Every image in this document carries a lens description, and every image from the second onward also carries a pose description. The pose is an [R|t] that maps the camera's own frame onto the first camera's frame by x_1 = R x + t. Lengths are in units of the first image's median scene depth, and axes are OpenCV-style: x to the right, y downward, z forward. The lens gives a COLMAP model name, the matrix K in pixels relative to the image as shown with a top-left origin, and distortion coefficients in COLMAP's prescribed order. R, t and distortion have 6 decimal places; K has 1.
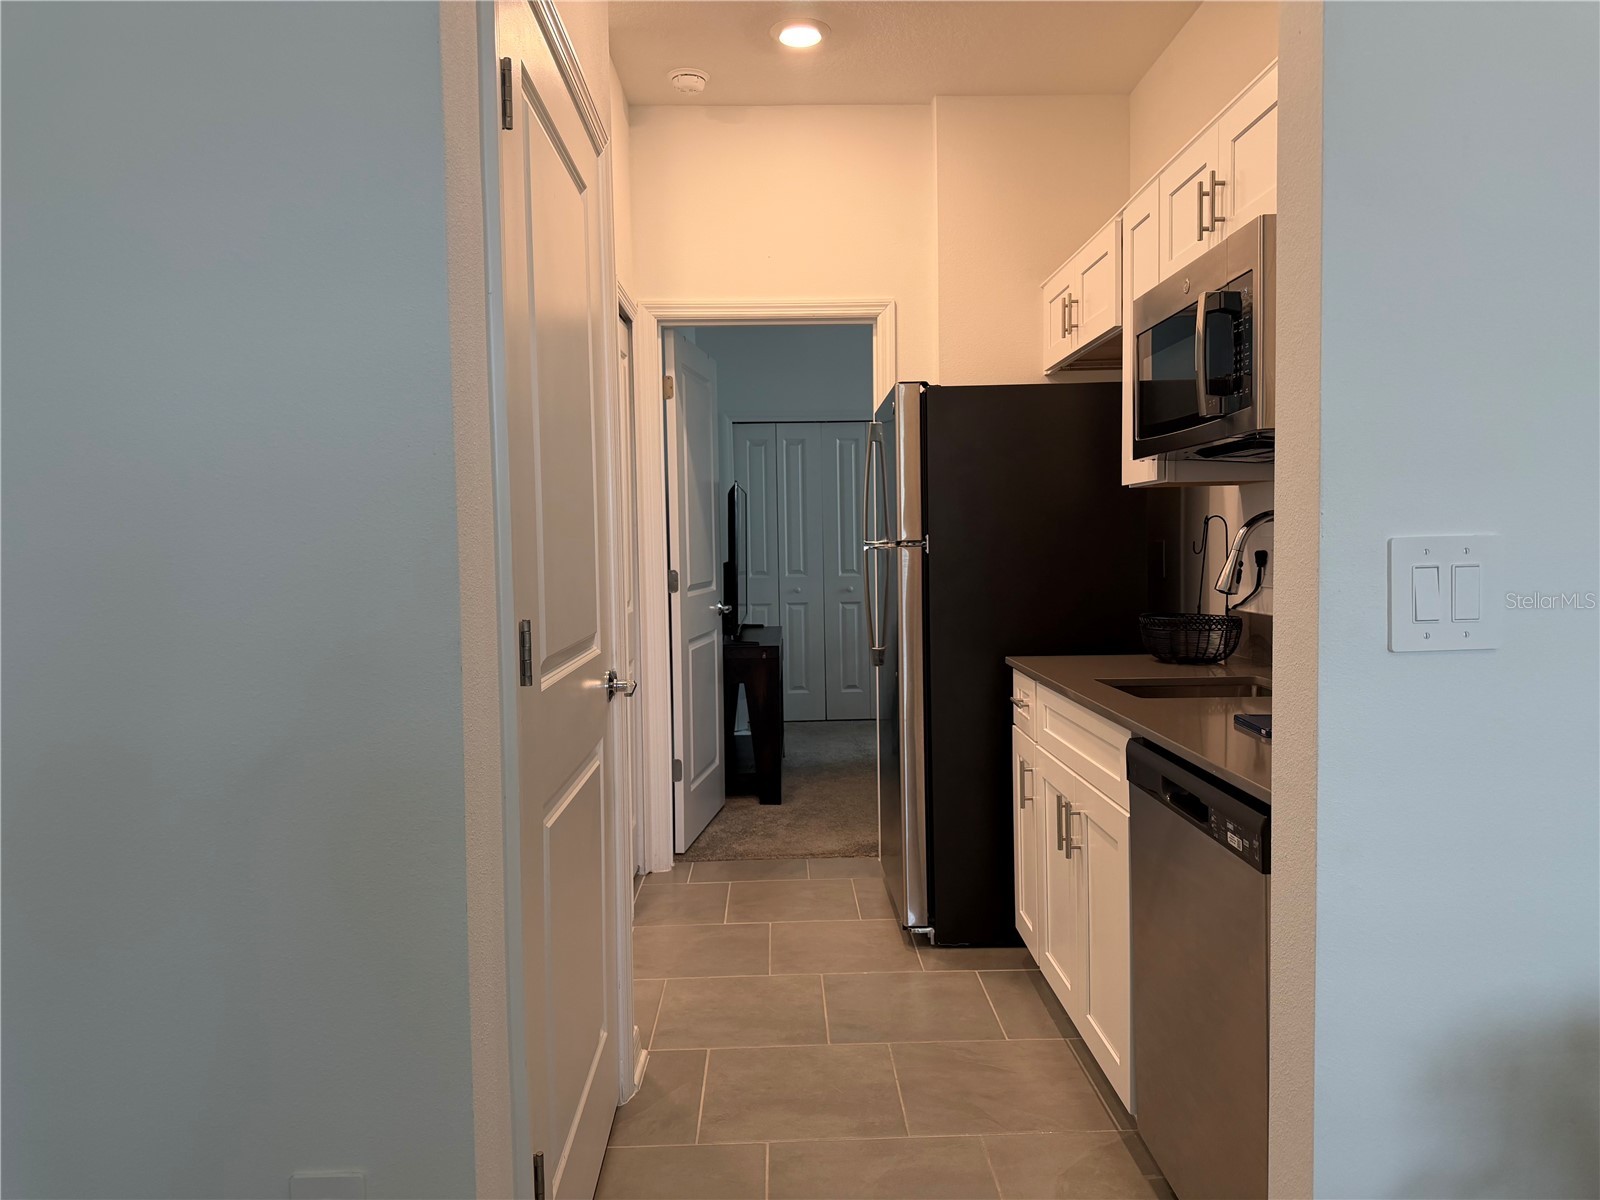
lens RADIAL K [[1118.8, 0, 801.2], [0, 1118.8, 598.3], [0, 0, 1]] dist [0.000035, 0.000001]
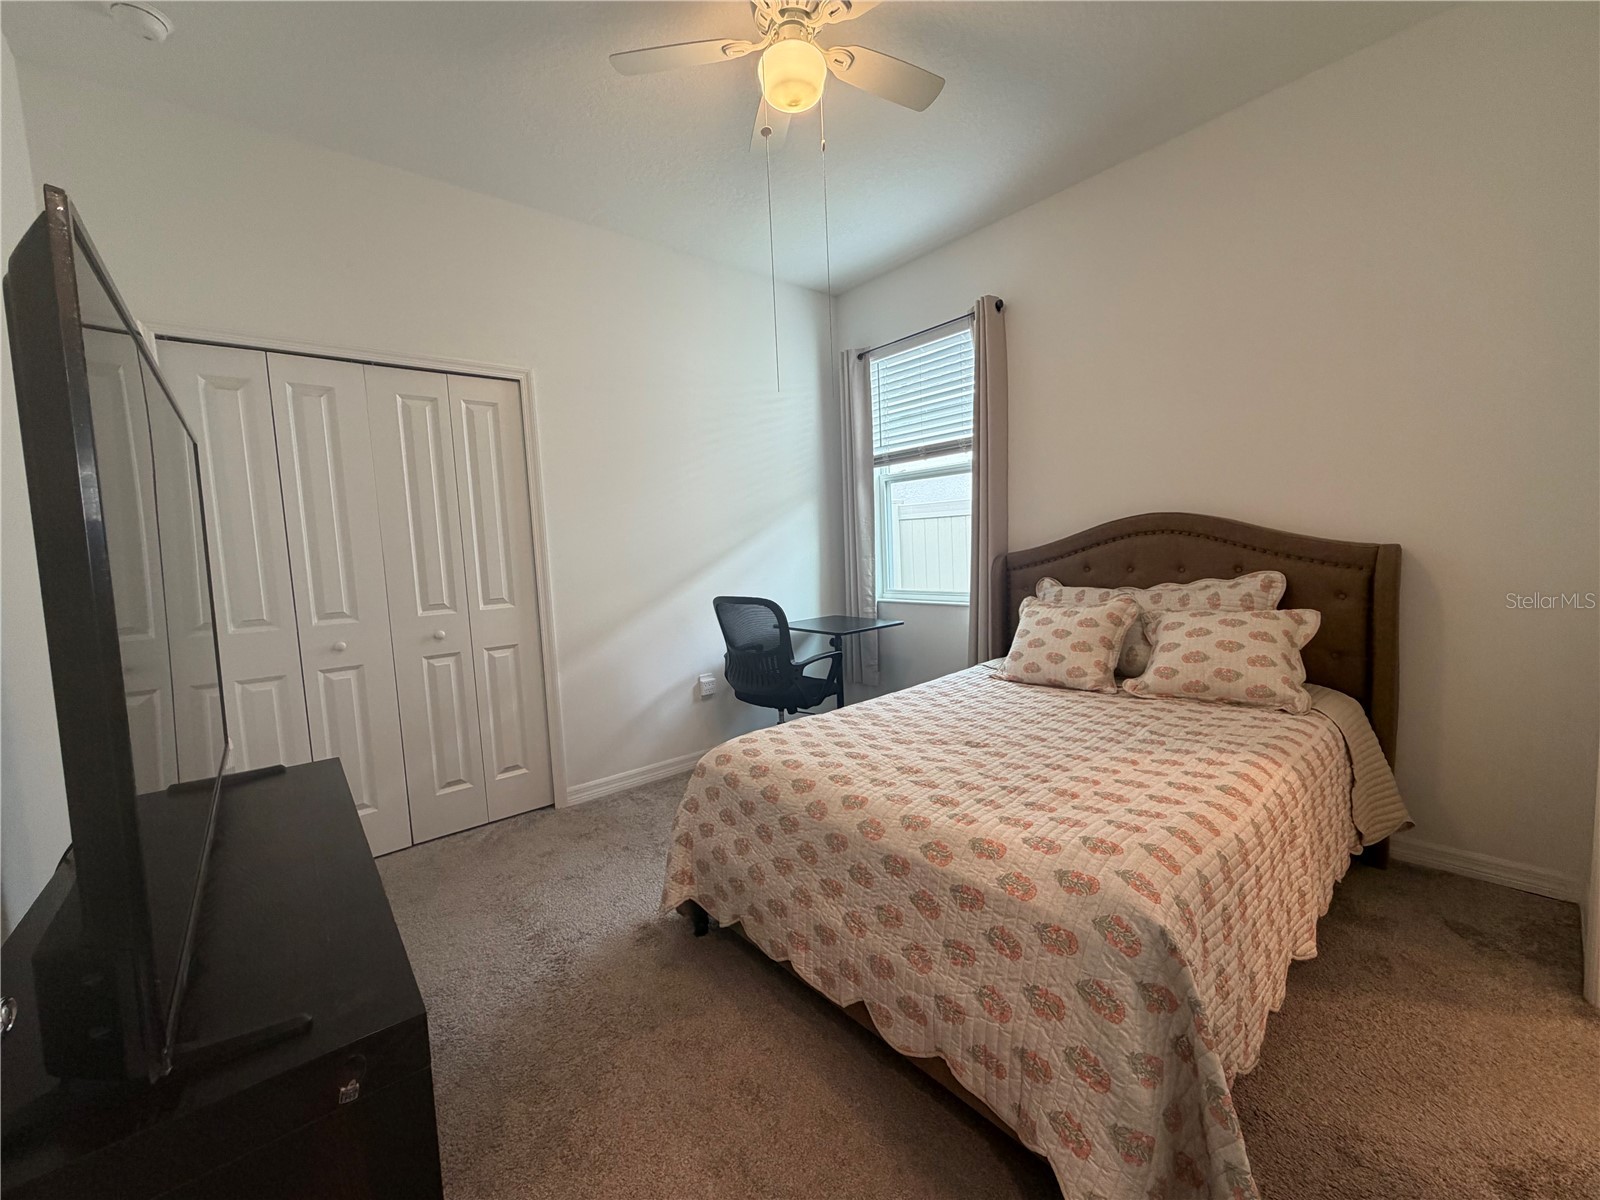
lens RADIAL K [[638.0, 0, 798.1], [0, 638.0, 597.8], [0, 0, 1]] dist [-0.000495, -0.000059]
pose [[0.772318, -0.072150, 0.631126, -0.027069], [0.065812, 0.997270, 0.033473, -0.028265], [-0.631818, 0.015684, 0.774958, 0.589699]]
